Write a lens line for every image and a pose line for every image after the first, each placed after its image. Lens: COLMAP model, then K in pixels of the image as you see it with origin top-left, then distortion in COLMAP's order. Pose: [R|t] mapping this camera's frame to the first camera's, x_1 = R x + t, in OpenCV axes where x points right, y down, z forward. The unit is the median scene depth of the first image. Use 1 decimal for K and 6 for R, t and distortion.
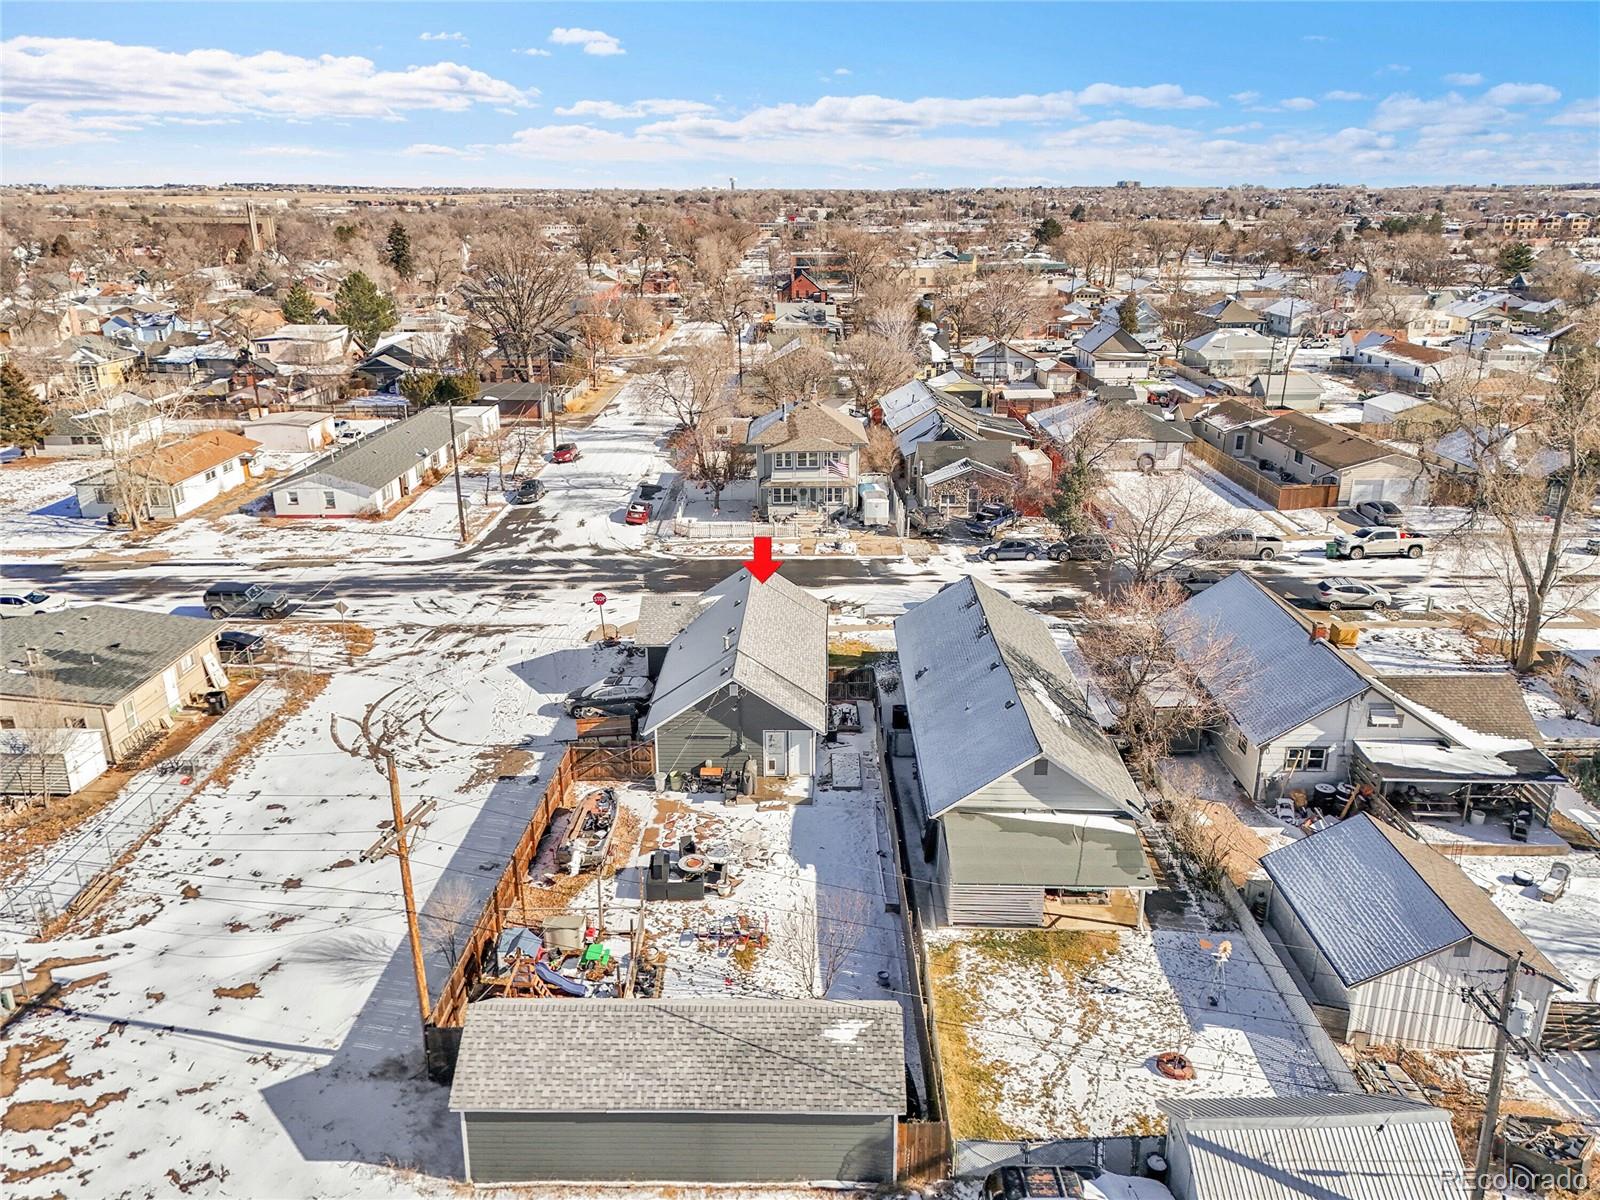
lens RADIAL K [[1170.7, 0, 805.5], [0, 1170.7, 600.5], [0, 0, 1]] dist [0.081938, -0.060914]
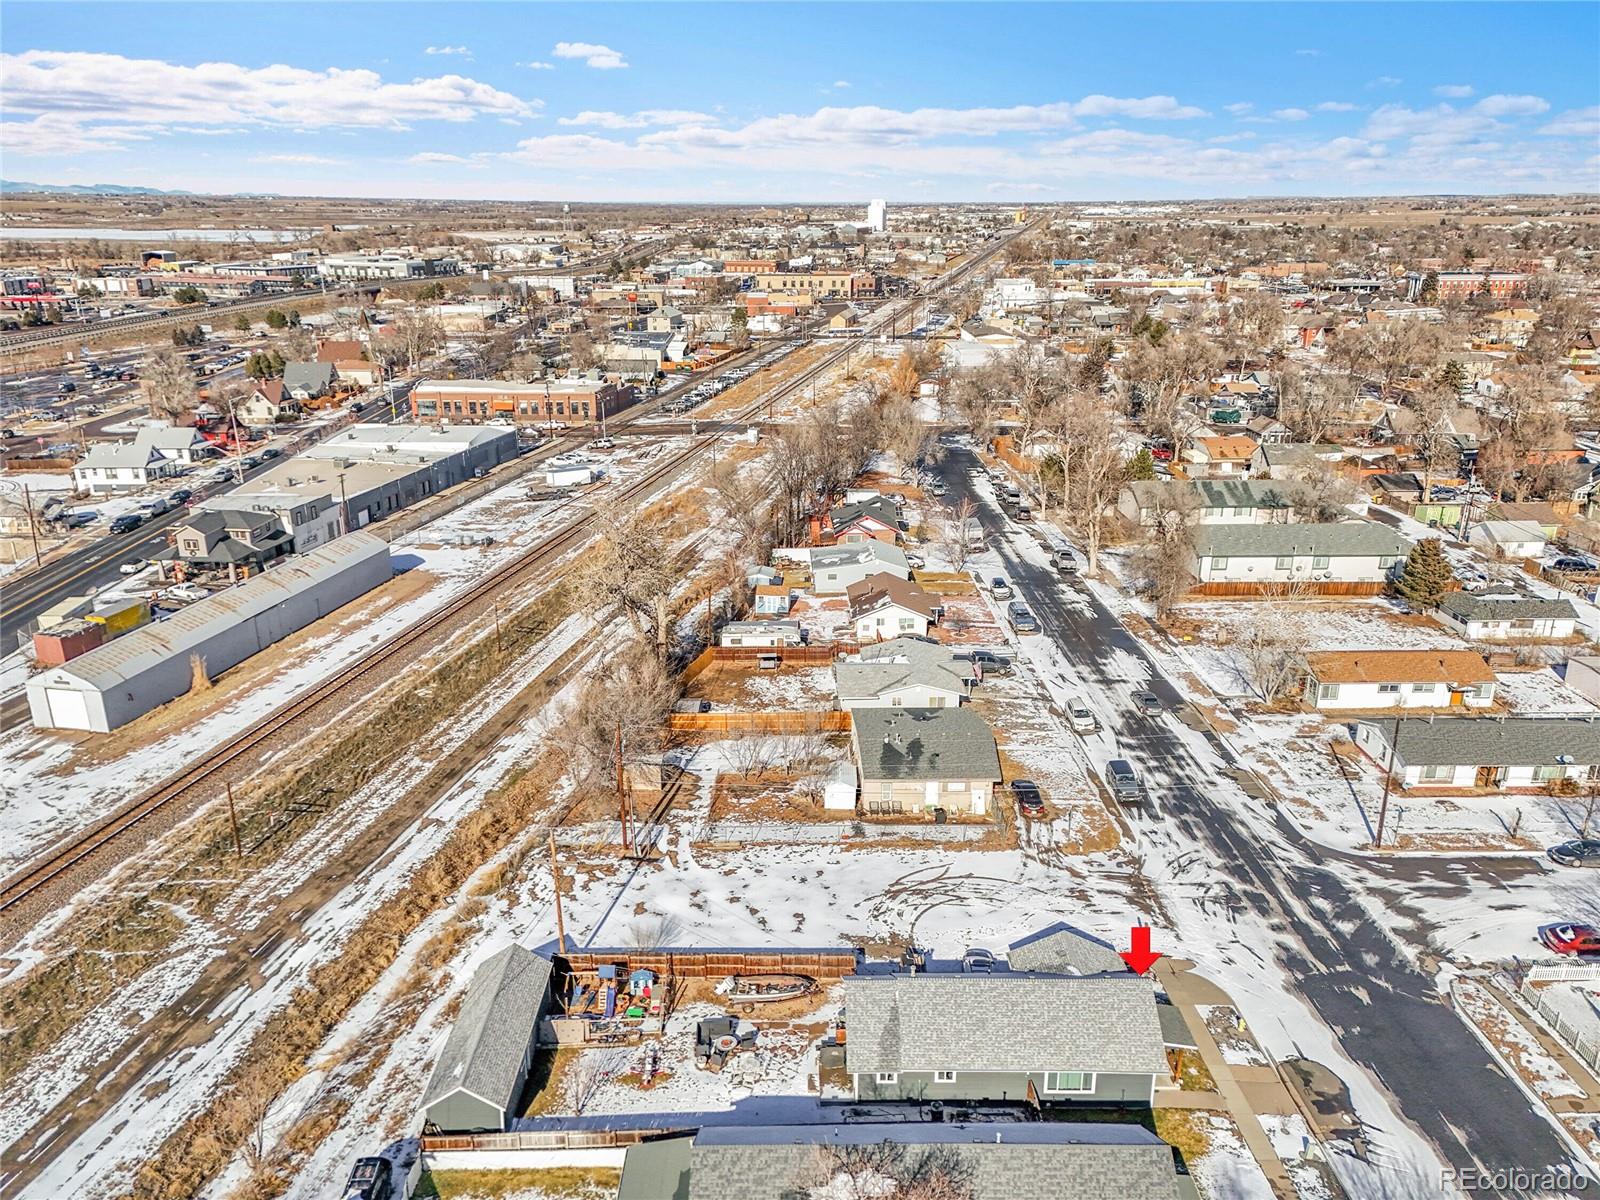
lens RADIAL K [[1170.7, 0, 805.5], [0, 1170.7, 600.5], [0, 0, 1]] dist [0.081938, -0.060914]
pose [[0.022203, 0.325714, -0.945208, 0.820821], [-0.323798, 0.896823, 0.301435, -0.548279], [0.945866, 0.299363, 0.125377, 0.537695]]
